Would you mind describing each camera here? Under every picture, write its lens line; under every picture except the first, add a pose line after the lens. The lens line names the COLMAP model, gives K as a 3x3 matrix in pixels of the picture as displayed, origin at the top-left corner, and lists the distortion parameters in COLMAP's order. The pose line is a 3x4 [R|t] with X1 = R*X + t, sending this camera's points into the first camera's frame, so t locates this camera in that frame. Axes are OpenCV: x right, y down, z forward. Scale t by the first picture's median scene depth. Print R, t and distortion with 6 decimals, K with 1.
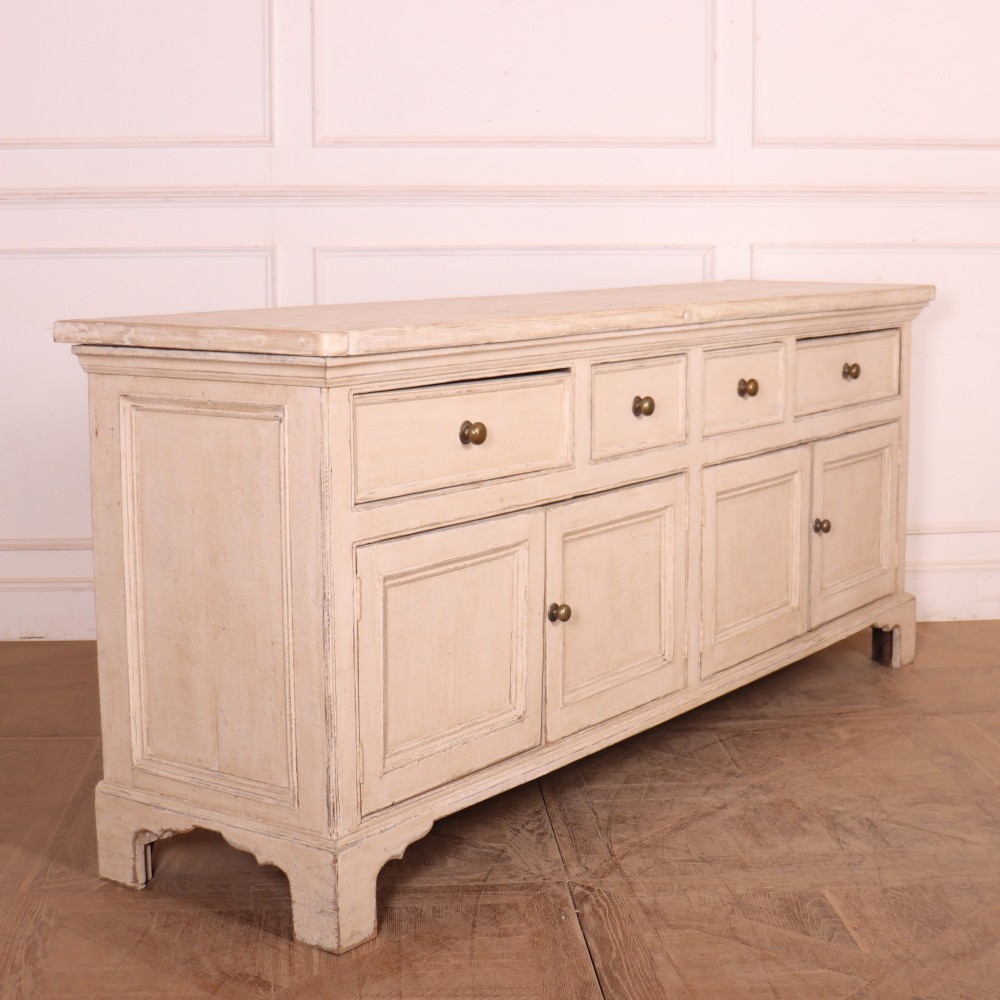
lens RADIAL K [[1766.5, 0, 496.8], [0, 1766.5, 502.4], [0, 0, 1]] dist [-0.142026, 0.000000]
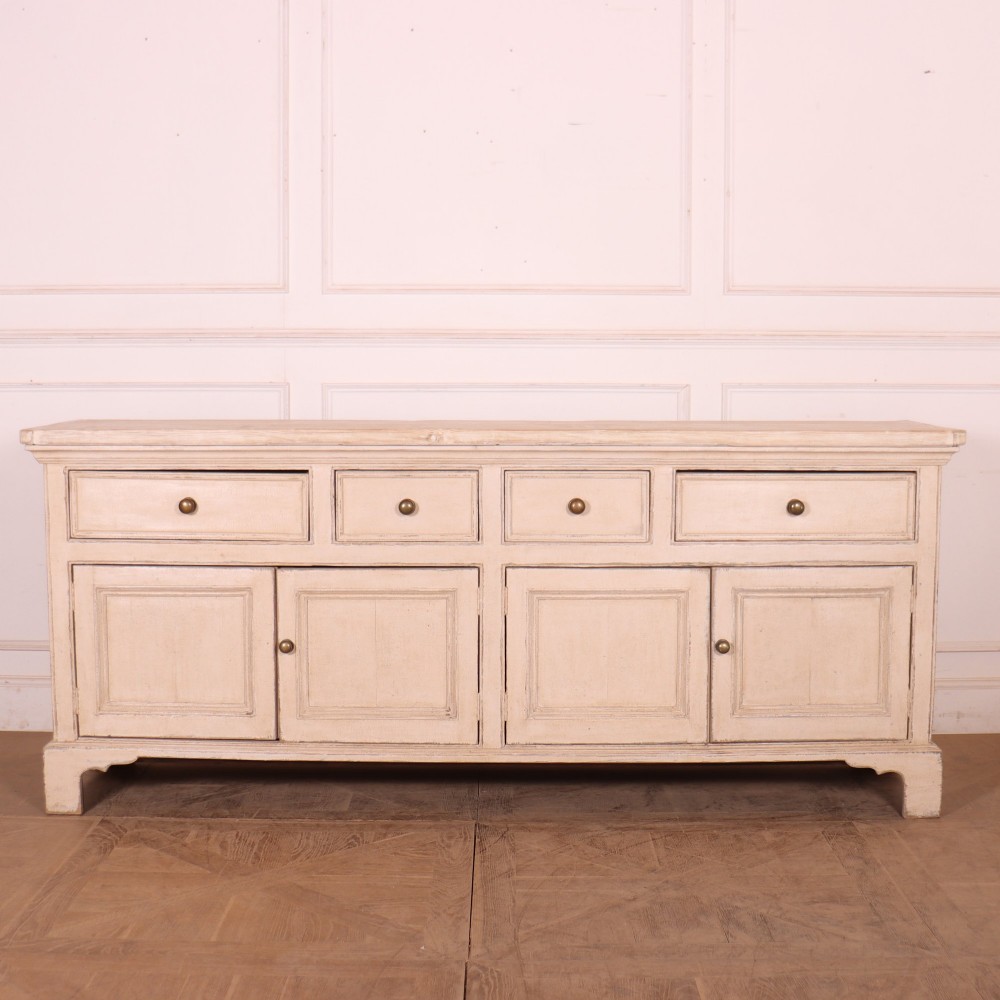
lens RADIAL K [[1766.5, 0, 467.6], [0, 1766.5, 584.6], [0, 0, 1]] dist [-0.142026, 0.000000]
pose [[0.566061, 0.113287, -0.816542, 1.323519], [-0.132877, 0.990099, 0.045250, -0.071267], [0.813584, 0.082885, 0.575510, 0.341963]]
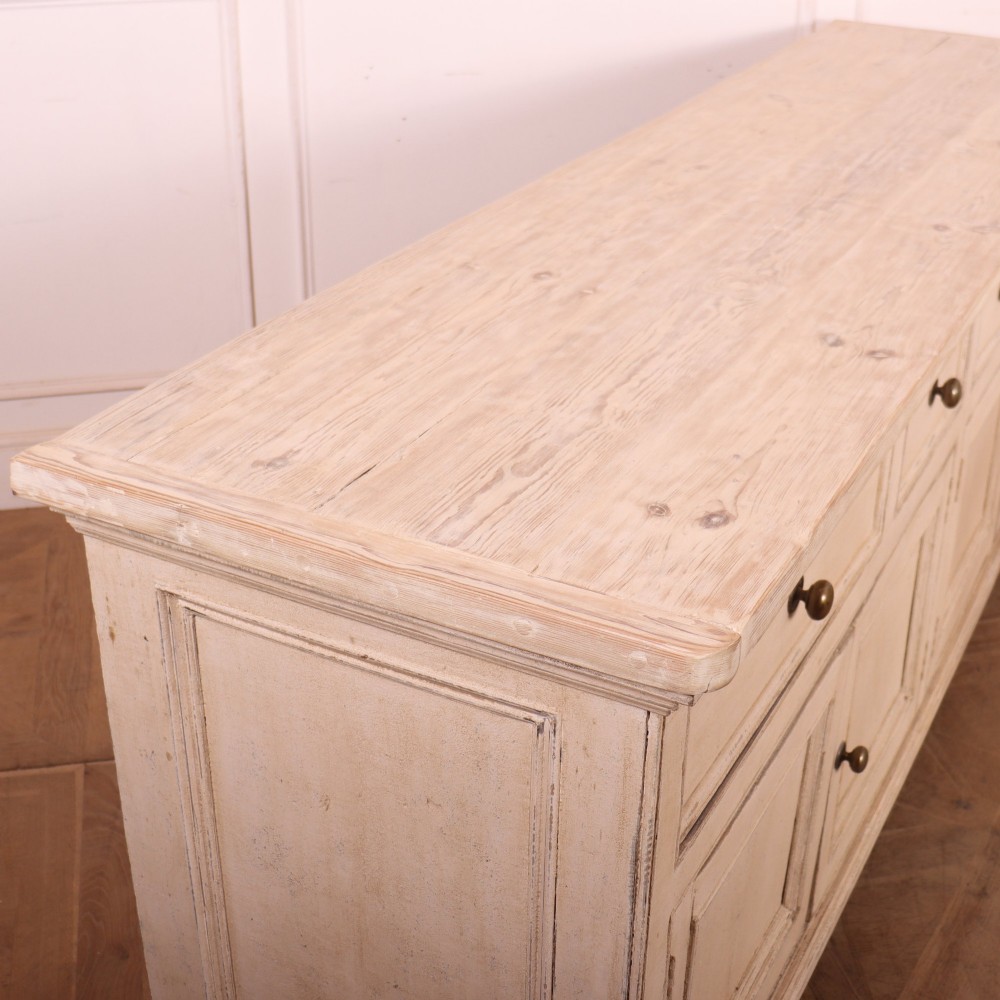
lens RADIAL K [[1504.3, 0, 497.3], [0, 1504.3, 490.3], [0, 0, 1]] dist [-0.124920, 0.000000]
pose [[0.991269, -0.055561, 0.119574, -0.164048], [0.015886, 0.950601, 0.310007, -0.216940], [-0.130891, -0.305401, 0.943185, 0.573342]]
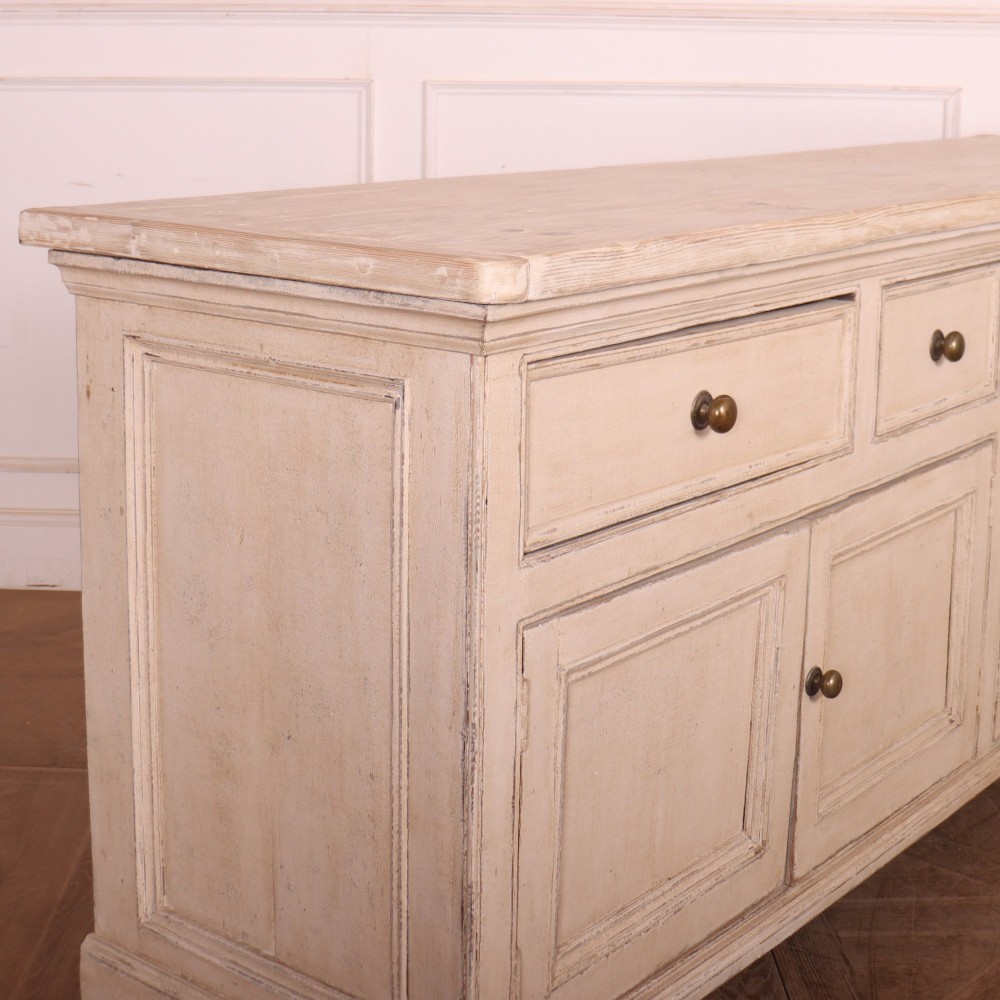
lens RADIAL K [[1766.5, 0, 430.4], [0, 1766.5, 314.0], [0, 0, 1]] dist [-0.142026, 0.000000]
pose [[0.996569, 0.023109, -0.079473, -0.061572], [-0.023596, 0.999708, -0.005192, -0.066327], [0.079330, 0.007049, 0.996824, 0.398555]]
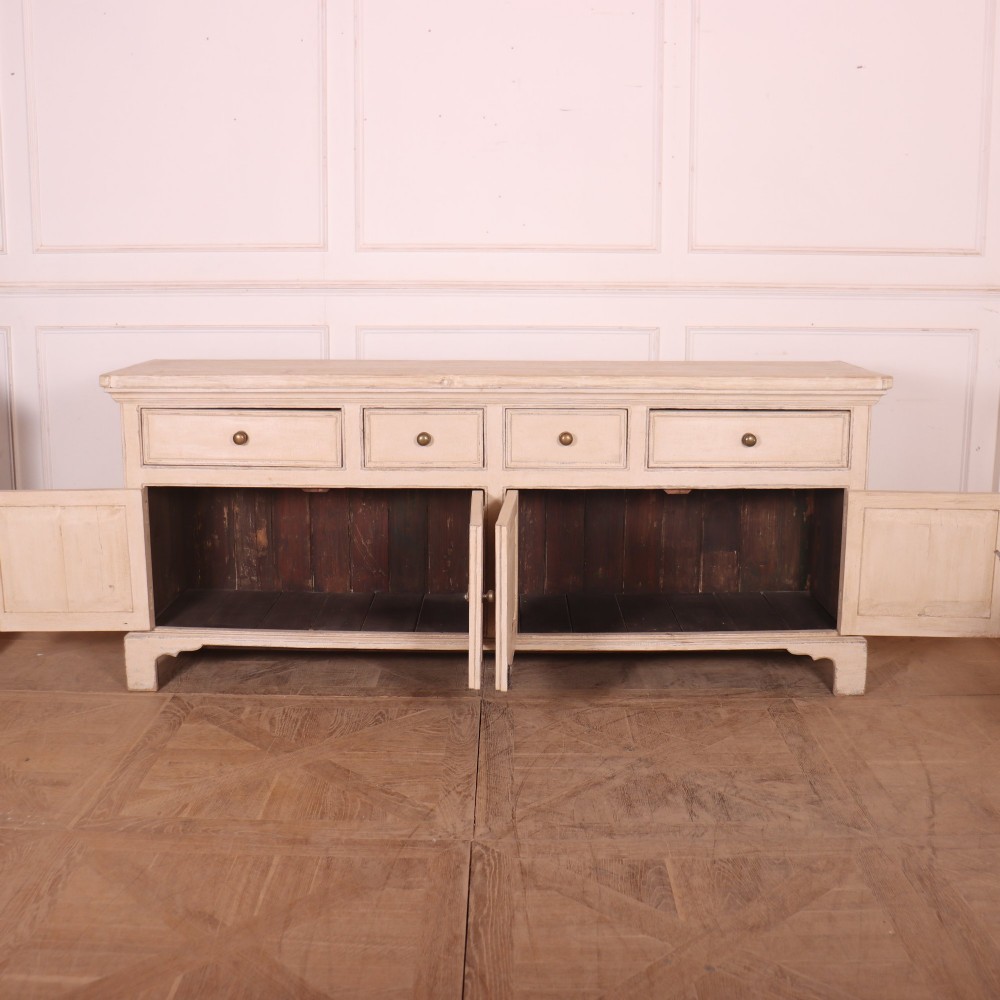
lens RADIAL K [[1314.3, 0, 484.1], [0, 1314.3, 513.8], [0, 0, 1]] dist [-0.139037, 0.000000]
pose [[0.567093, 0.163920, -0.807177, 1.188382], [-0.133173, 0.985350, 0.106540, -0.135519], [0.812816, 0.047076, 0.580615, 0.435102]]
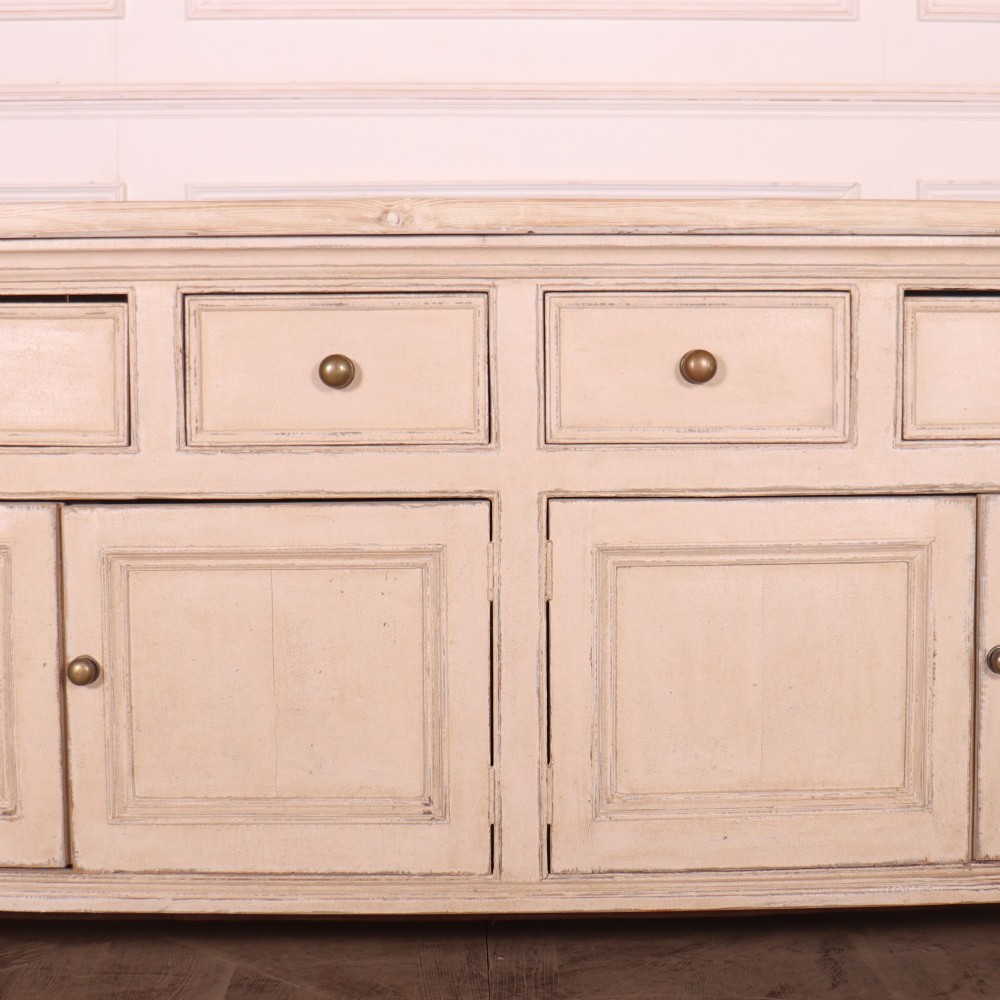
lens RADIAL K [[1909.4, 0, 500.3], [0, 1909.4, 502.6], [0, 0, 1]] dist [-0.163035, 0.000000]
pose [[0.597751, 0.066816, -0.798893, 0.727265], [-0.124805, 0.992127, -0.010405, -0.011598], [0.791907, 0.105925, 0.601384, 0.747403]]
